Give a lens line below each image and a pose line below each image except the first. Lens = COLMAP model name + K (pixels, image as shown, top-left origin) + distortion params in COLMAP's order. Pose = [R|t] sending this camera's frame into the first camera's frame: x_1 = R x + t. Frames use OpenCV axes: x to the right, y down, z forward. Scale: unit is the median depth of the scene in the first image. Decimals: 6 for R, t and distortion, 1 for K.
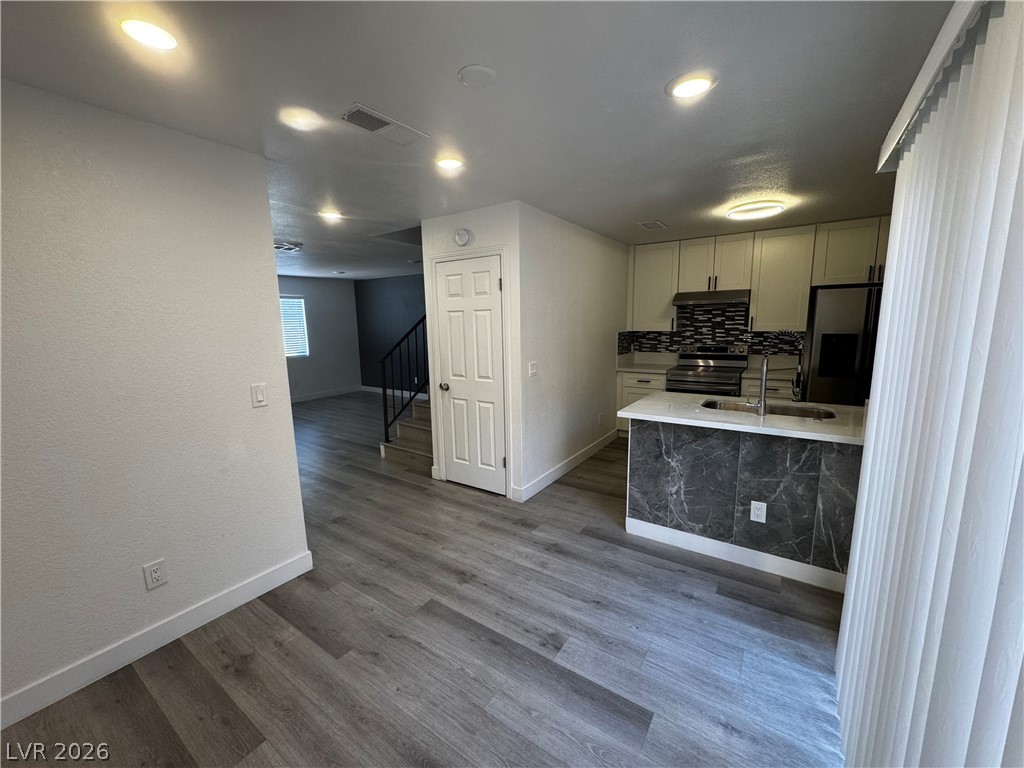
lens RADIAL K [[408.9, 0, 511.5], [0, 408.9, 386.6], [0, 0, 1]] dist [-0.002517, 0.000301]
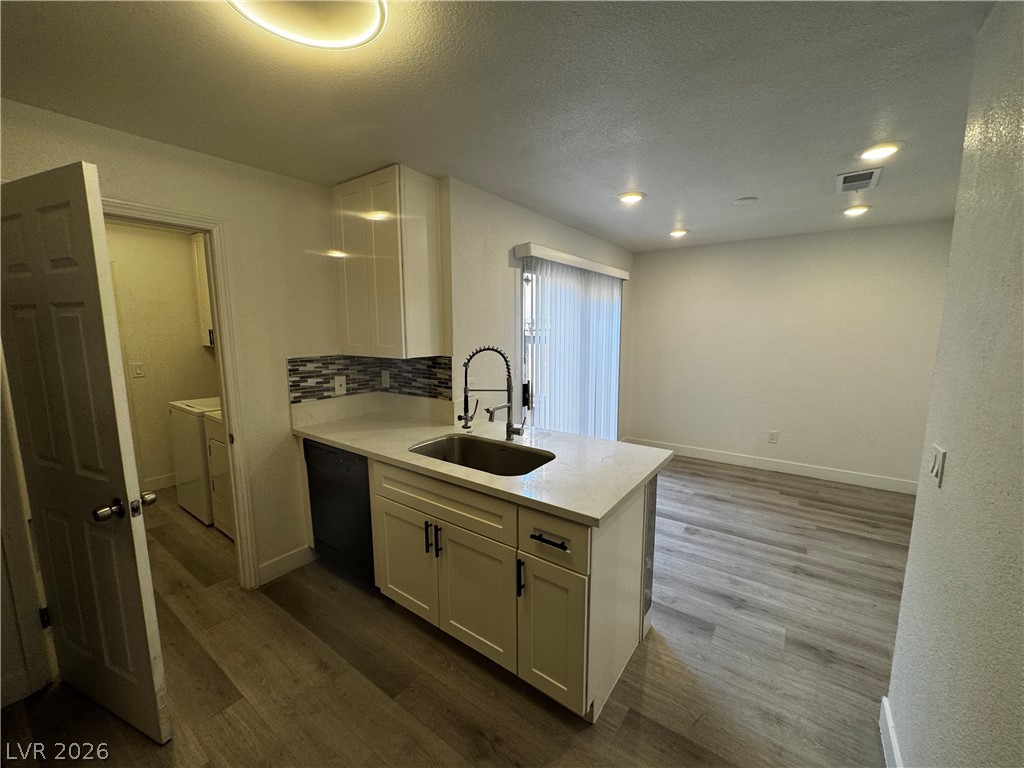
lens RADIAL K [[408.9, 0, 510.9], [0, 408.9, 381.3], [0, 0, 1]] dist [-0.002517, 0.000301]
pose [[-0.999490, 0.020111, 0.024806, 0.553739], [0.026465, 0.956377, 0.290935, -0.302581], [-0.017873, 0.291443, -0.956421, 1.736486]]
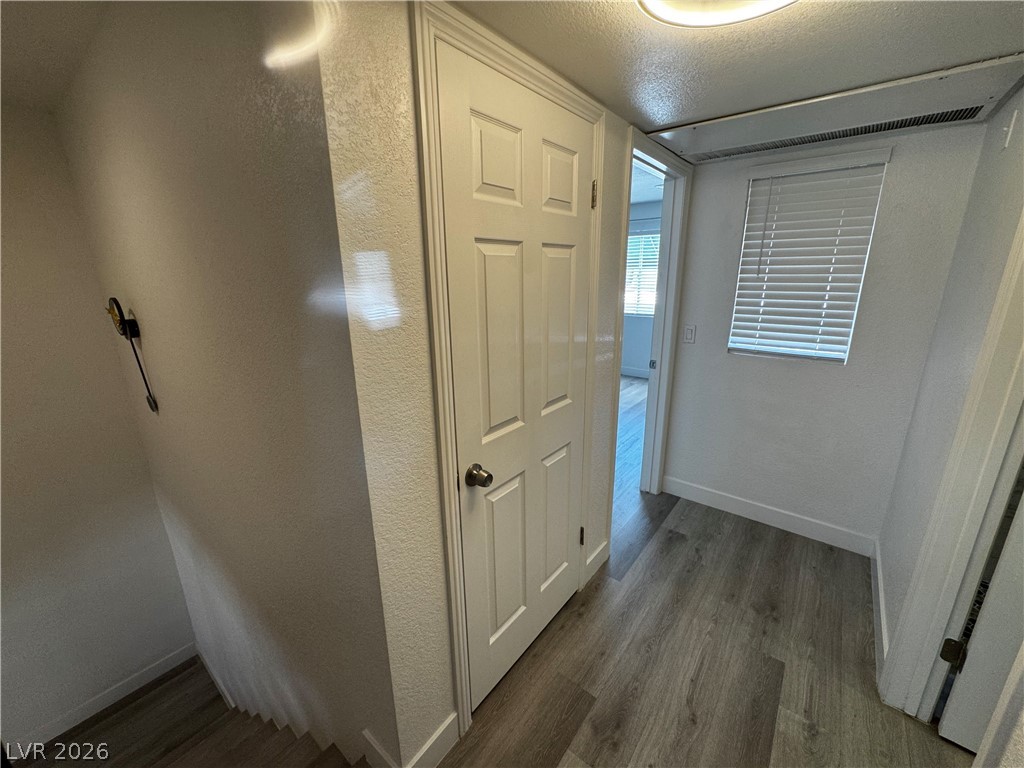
lens RADIAL K [[408.9, 0, 514.3], [0, 408.9, 380.2], [0, 0, 1]] dist [-0.002517, 0.000301]
pose [[0.051609, -0.236230, 0.970326, -0.651059], [0.166713, 0.960025, 0.224855, -0.200159], [-0.984654, 0.150161, 0.088929, 1.312896]]
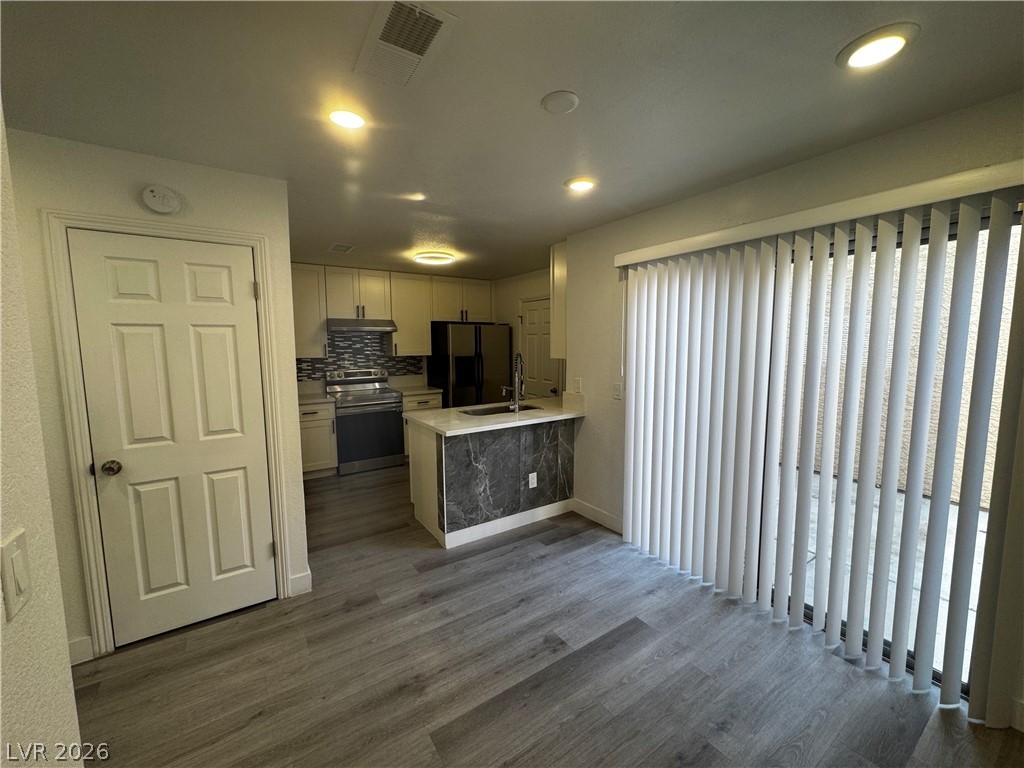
lens RADIAL K [[408.9, 0, 513.8], [0, 408.9, 386.1], [0, 0, 1]] dist [-0.002517, 0.000301]
pose [[0.364604, -0.080887, 0.927643, -0.633551], [0.148859, 0.988471, 0.027682, -0.056271], [-0.919187, 0.127995, 0.372441, 0.454695]]
